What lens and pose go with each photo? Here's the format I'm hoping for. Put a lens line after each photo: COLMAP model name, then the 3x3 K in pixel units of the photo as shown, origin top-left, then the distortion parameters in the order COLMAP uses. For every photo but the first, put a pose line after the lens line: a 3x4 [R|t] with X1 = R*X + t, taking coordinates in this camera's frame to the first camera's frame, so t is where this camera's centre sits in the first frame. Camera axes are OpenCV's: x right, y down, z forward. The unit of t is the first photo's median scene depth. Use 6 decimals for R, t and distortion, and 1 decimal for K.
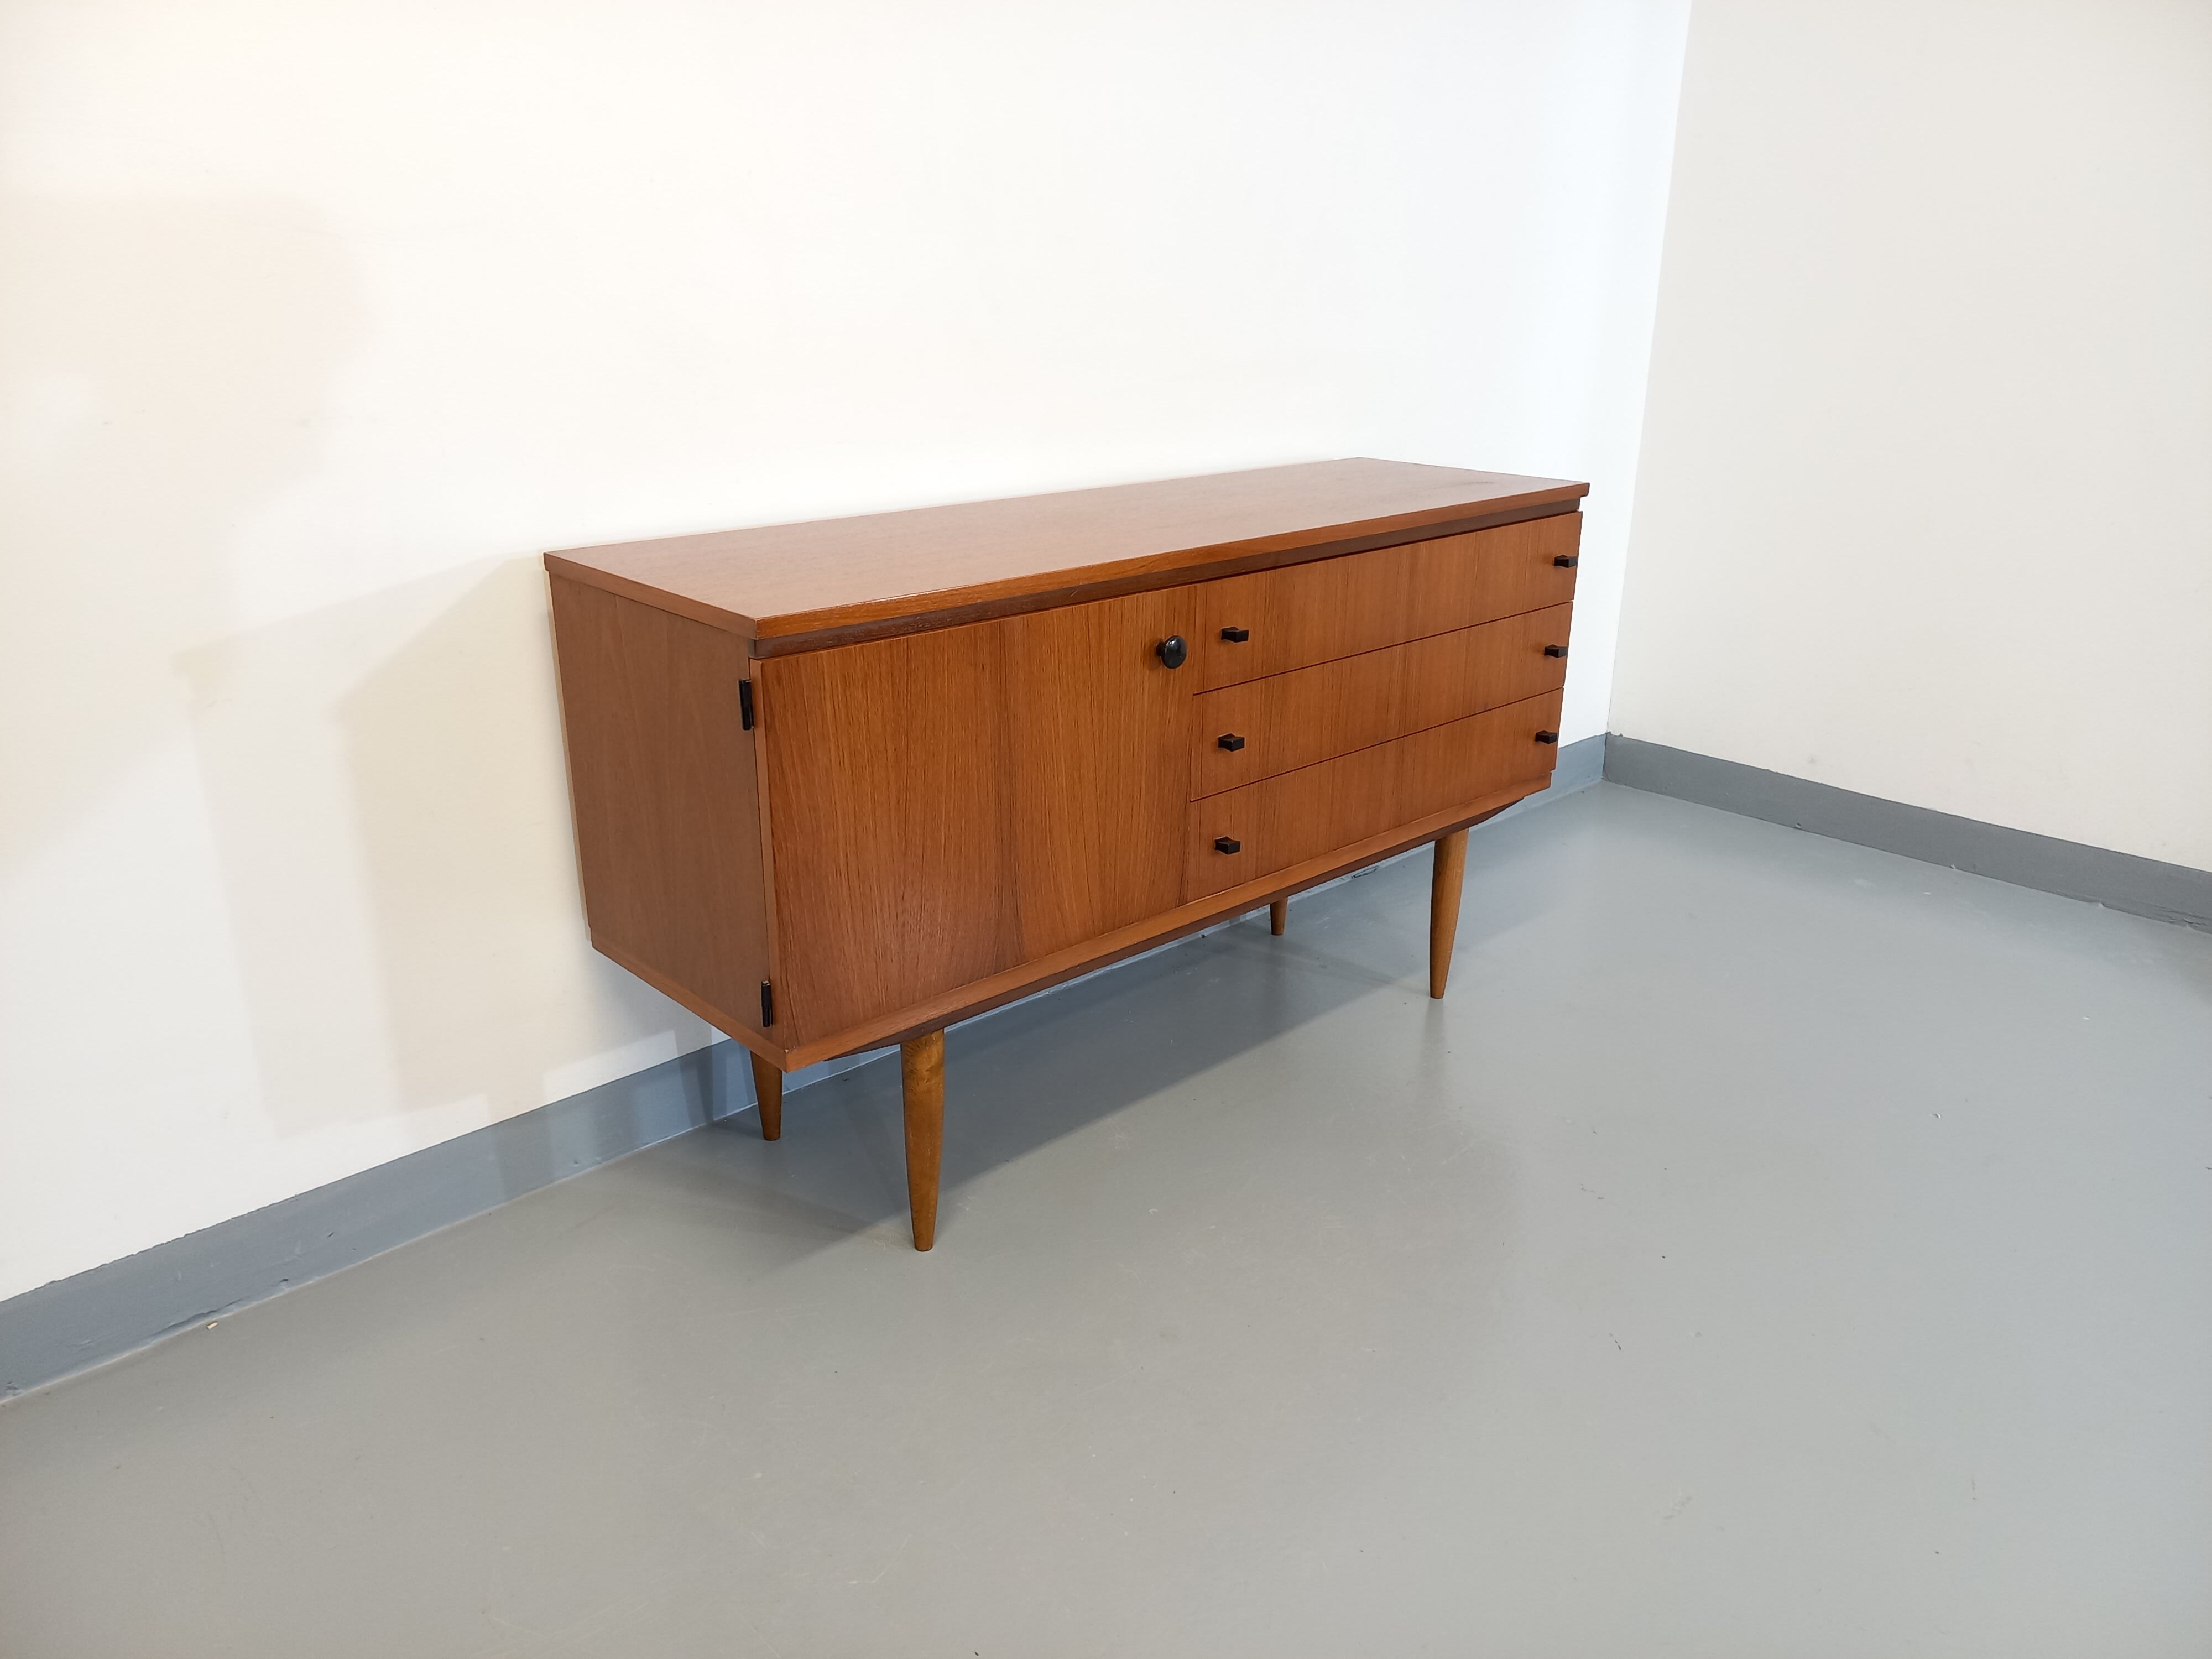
lens RADIAL K [[1621.0, 0, 1131.8], [0, 1621.0, 812.2], [0, 0, 1]] dist [0.093537, -0.089383]
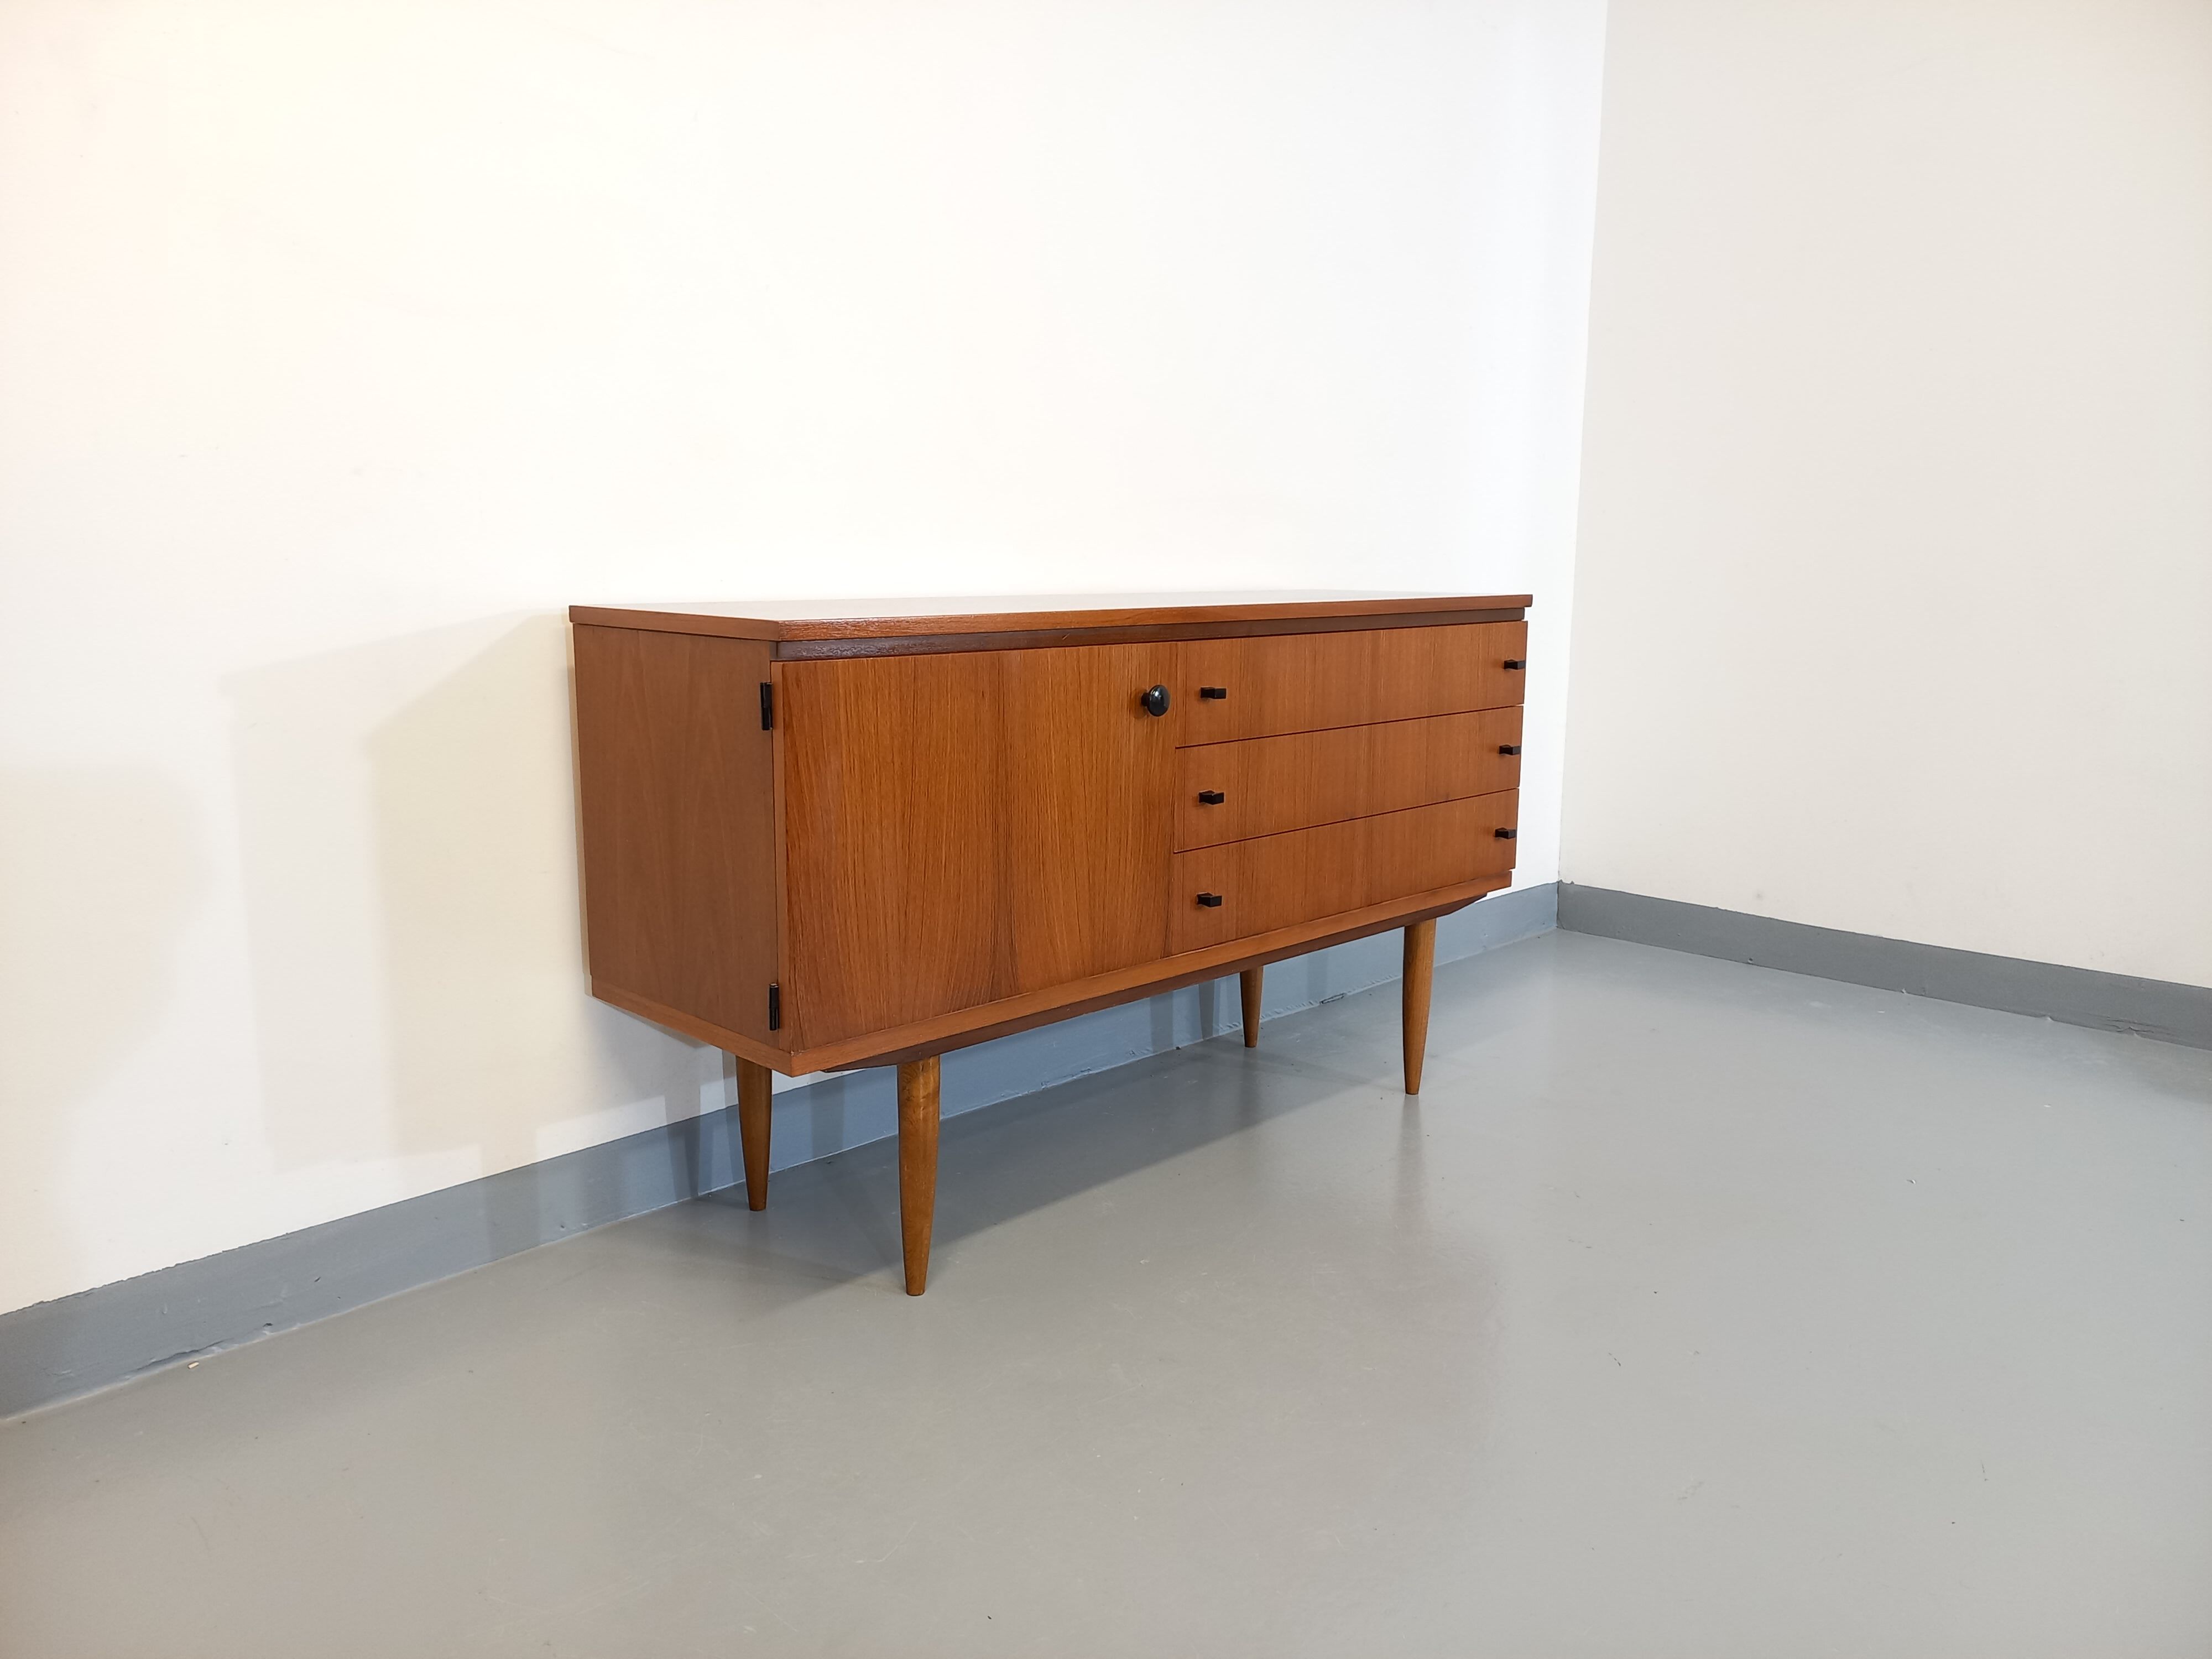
lens RADIAL K [[1621.0, 0, 1106.6], [0, 1621.0, 809.1], [0, 0, 1]] dist [0.093537, -0.089383]
pose [[0.999736, -0.008155, 0.021480, -0.030851], [0.011721, 0.985110, -0.171524, 0.151669], [-0.019761, 0.171730, 0.984946, -0.032825]]
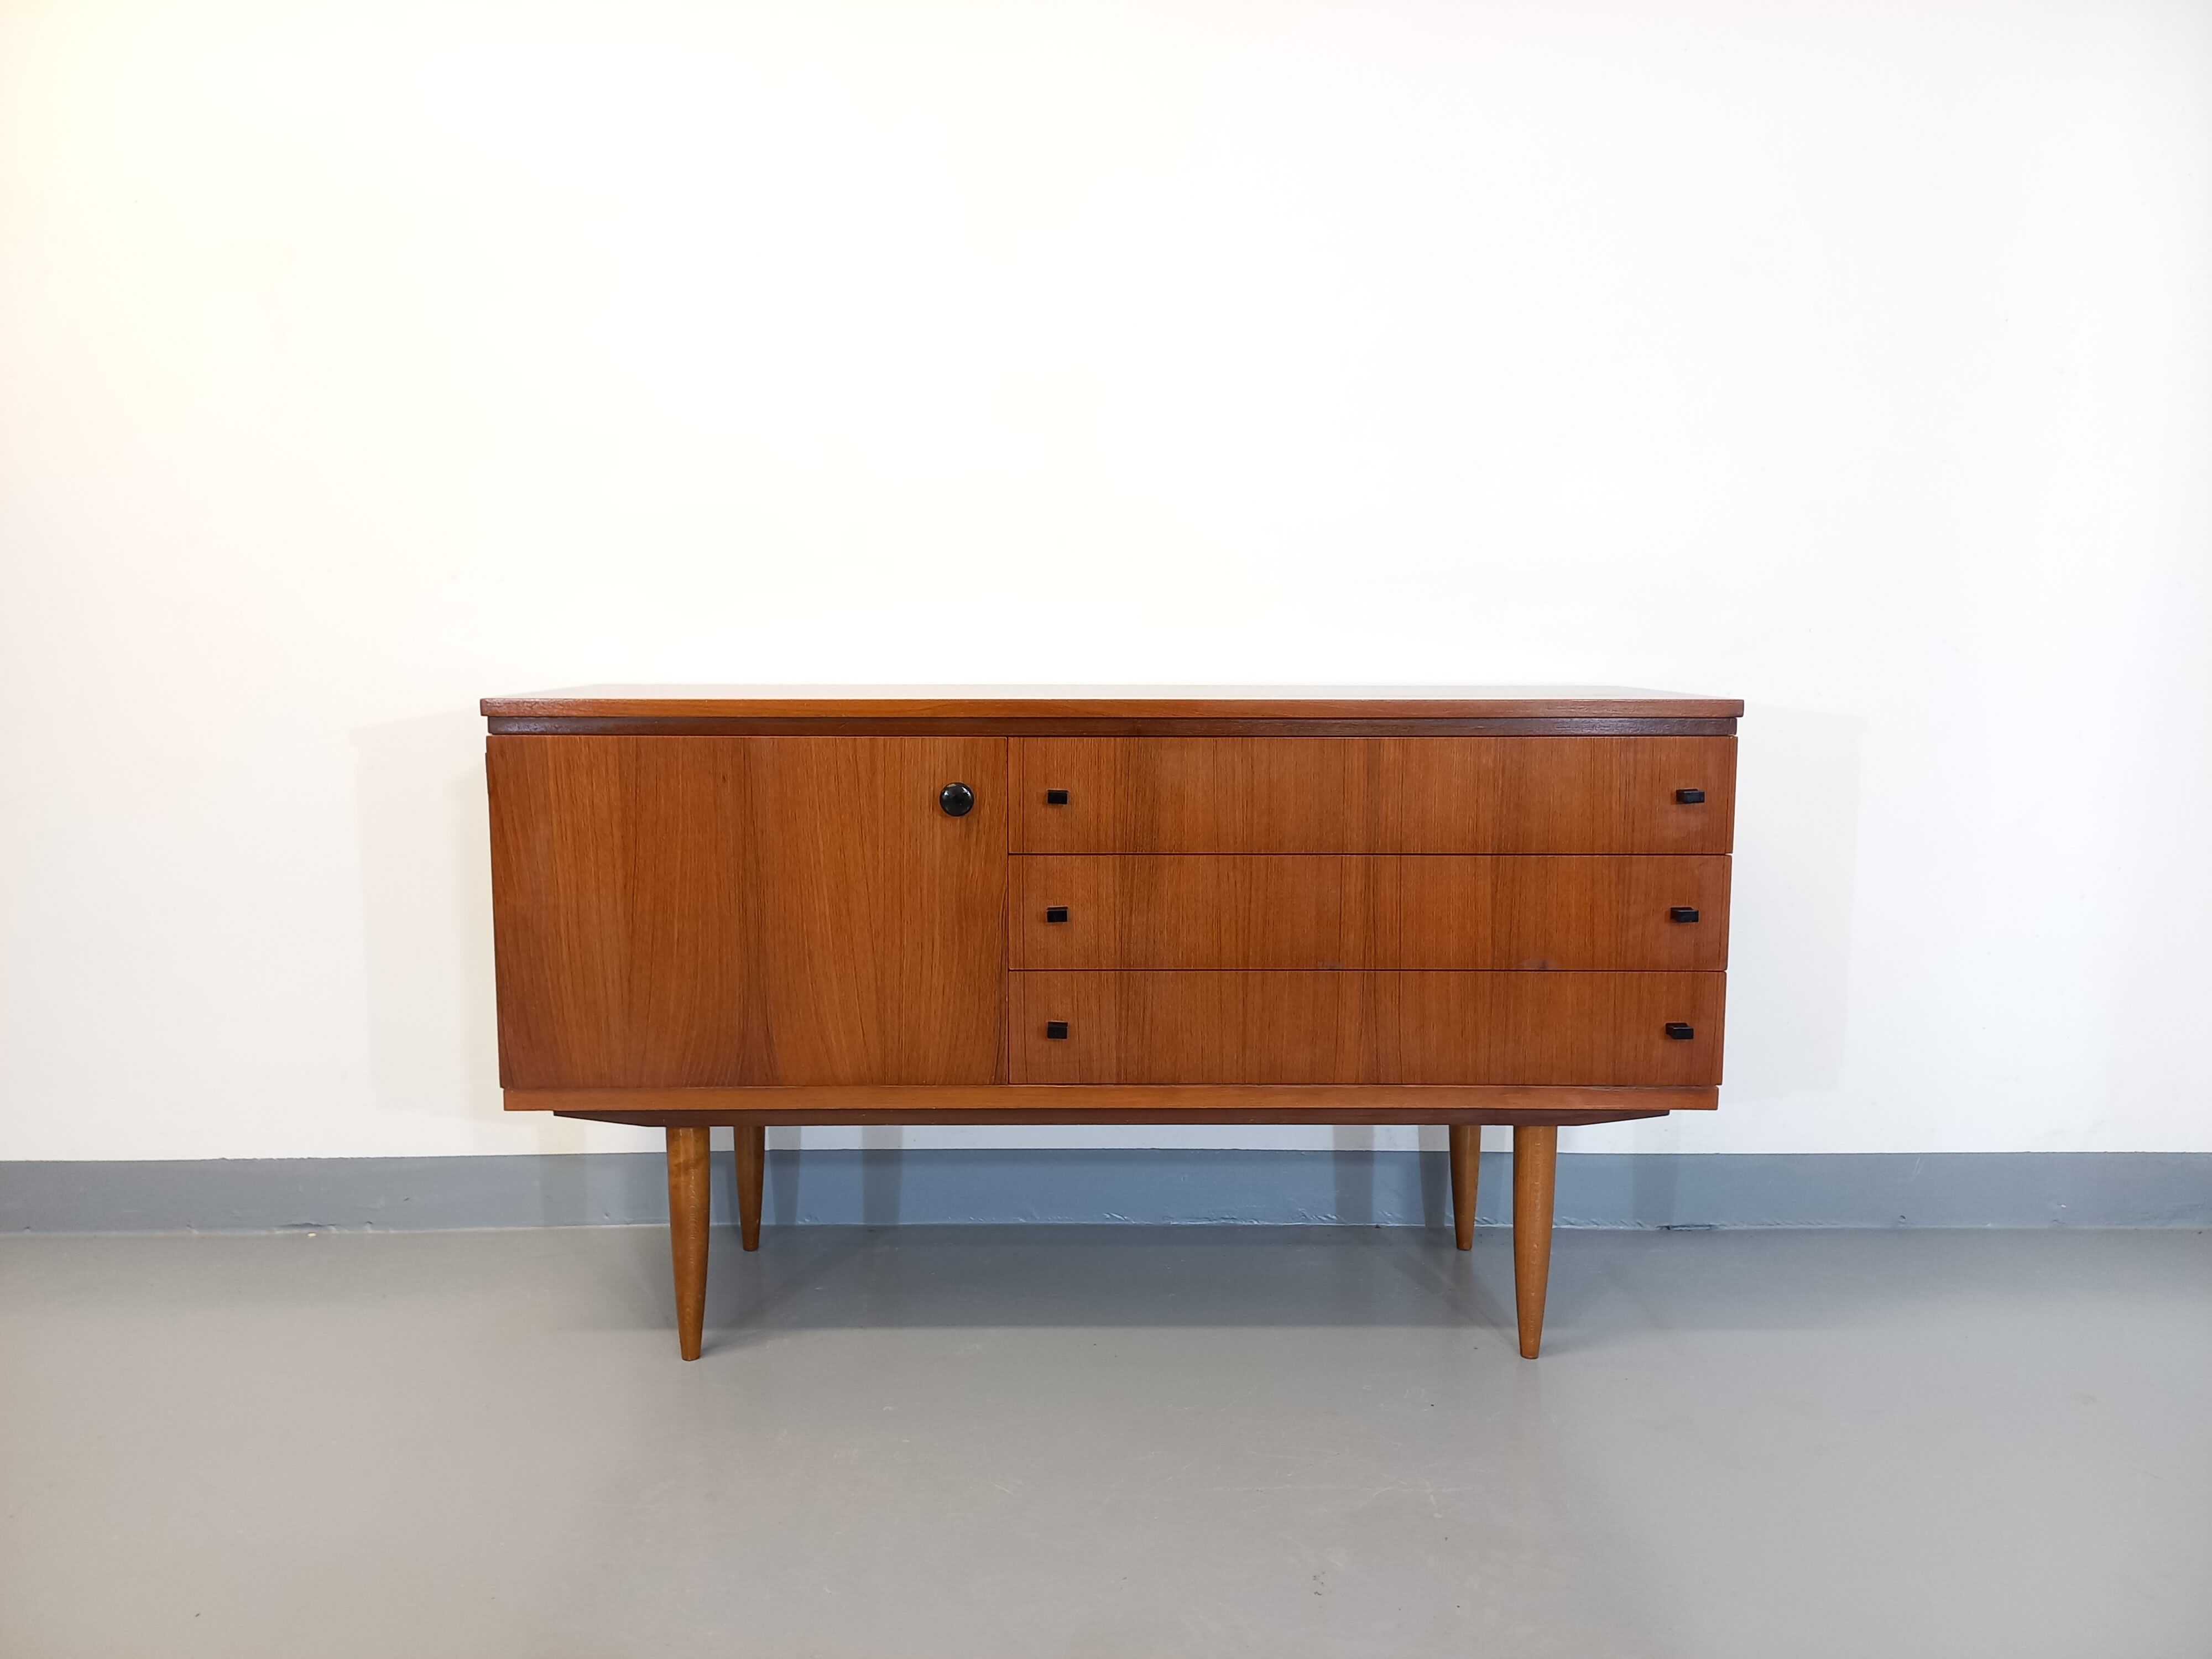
lens RADIAL K [[1621.0, 0, 1102.0], [0, 1621.0, 806.7], [0, 0, 1]] dist [0.093537, -0.089383]
pose [[0.732734, 0.067772, -0.677132, 0.745393], [-0.218048, 0.965949, -0.139274, 0.022470], [0.644636, 0.249698, 0.722561, 0.347905]]
